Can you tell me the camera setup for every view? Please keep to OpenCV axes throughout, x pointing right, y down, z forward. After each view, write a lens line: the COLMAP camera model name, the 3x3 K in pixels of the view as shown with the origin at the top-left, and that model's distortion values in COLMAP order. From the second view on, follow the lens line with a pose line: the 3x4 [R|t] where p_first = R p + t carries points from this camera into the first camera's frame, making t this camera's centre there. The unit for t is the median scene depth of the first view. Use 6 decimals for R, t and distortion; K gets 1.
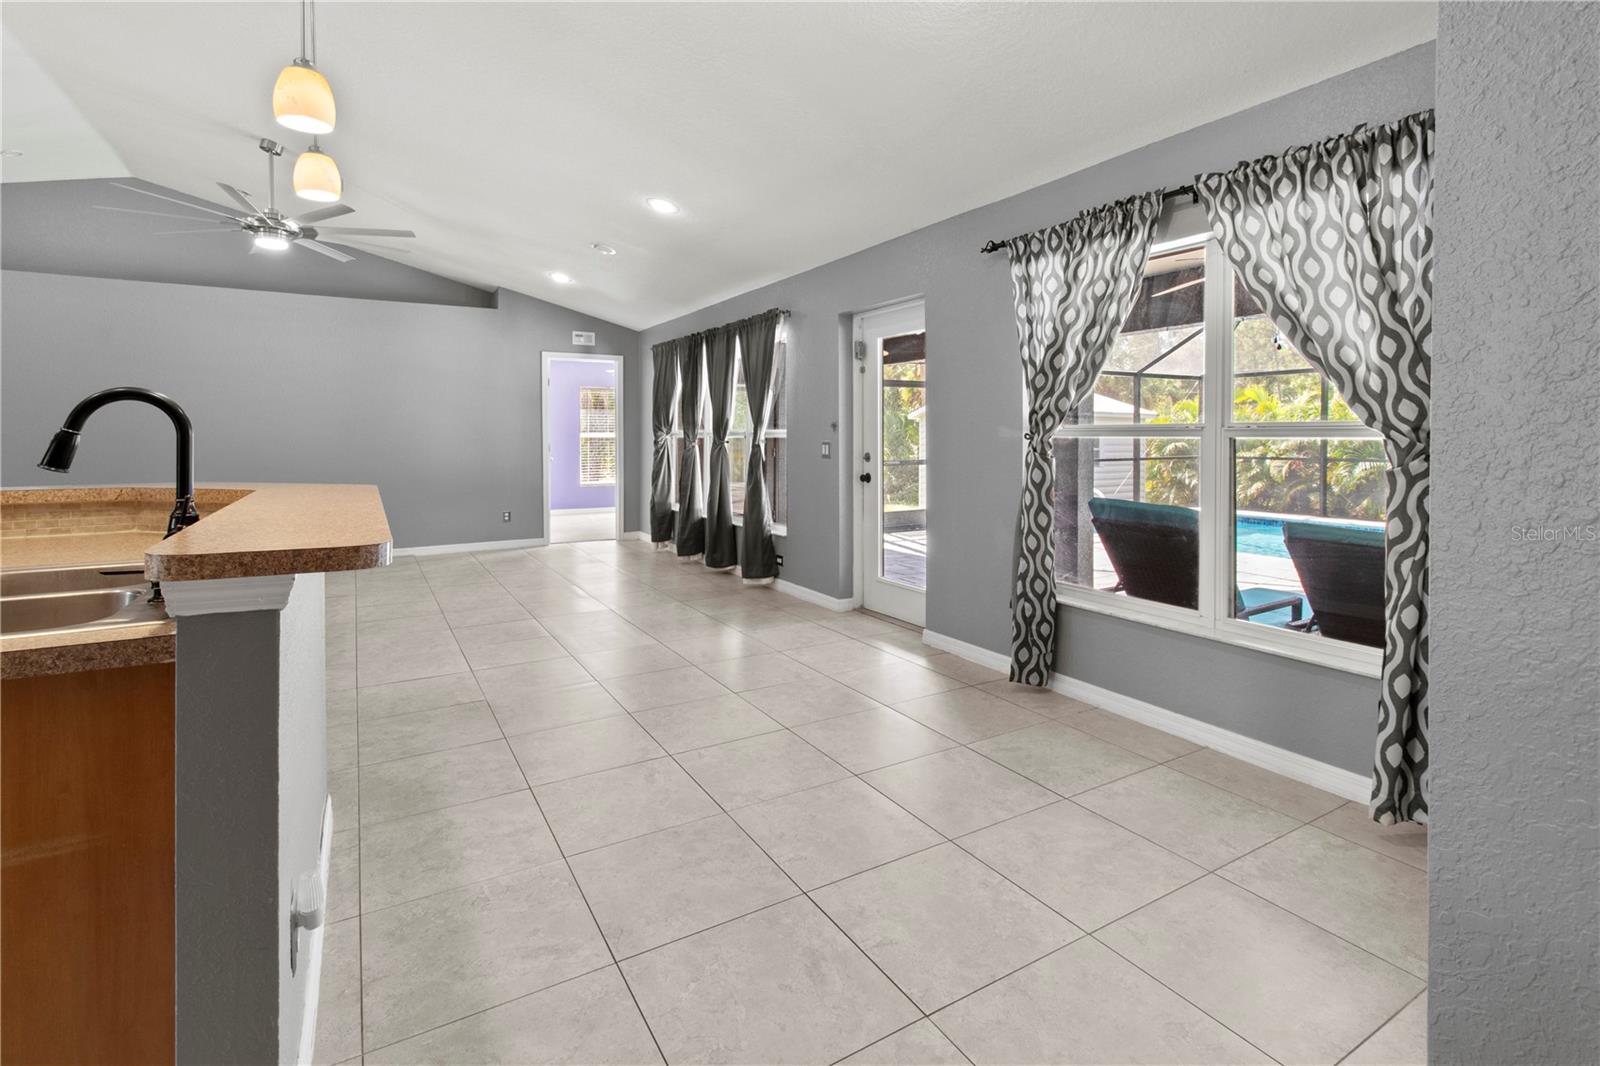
lens RADIAL K [[768.3, 0, 810.4], [0, 768.3, 439.3], [0, 0, 1]] dist [0.002431, -0.000922]
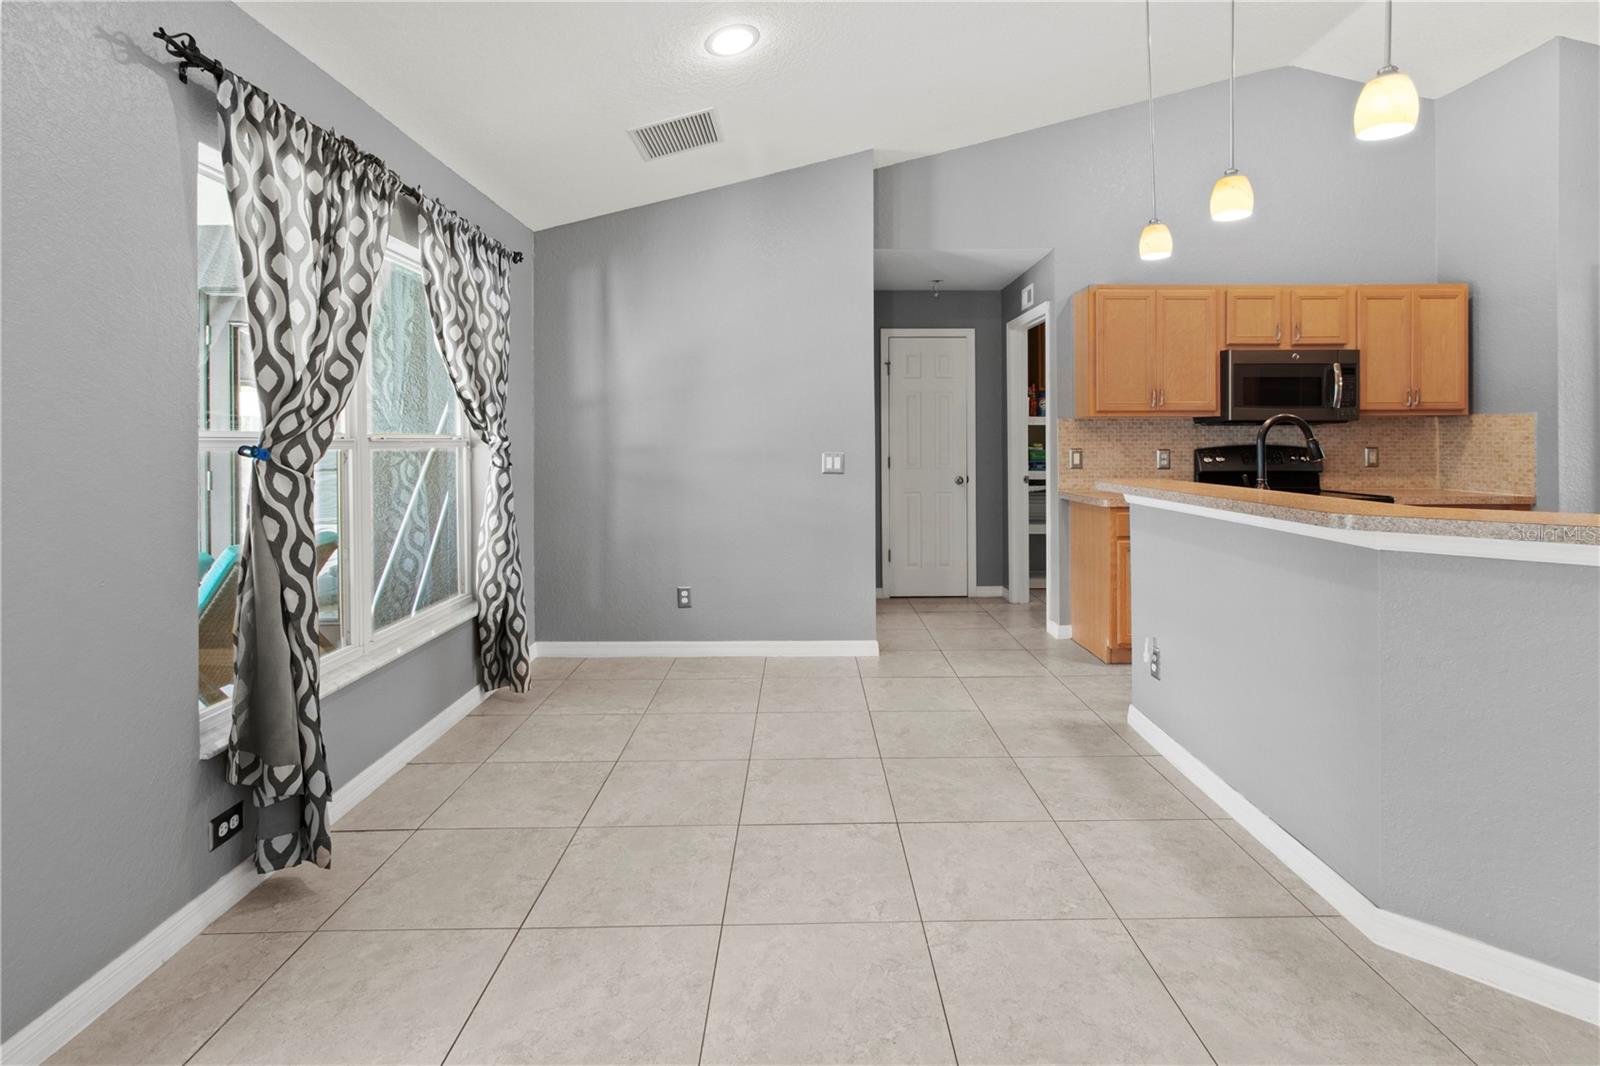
lens RADIAL K [[768.3, 0, 814.1], [0, 768.3, 441.2], [0, 0, 1]] dist [0.002431, -0.000922]
pose [[-0.868856, 0.004096, 0.495048, -0.446974], [0.008843, 0.999935, 0.007247, -0.015261], [-0.494986, 0.010674, -0.868835, 1.671589]]
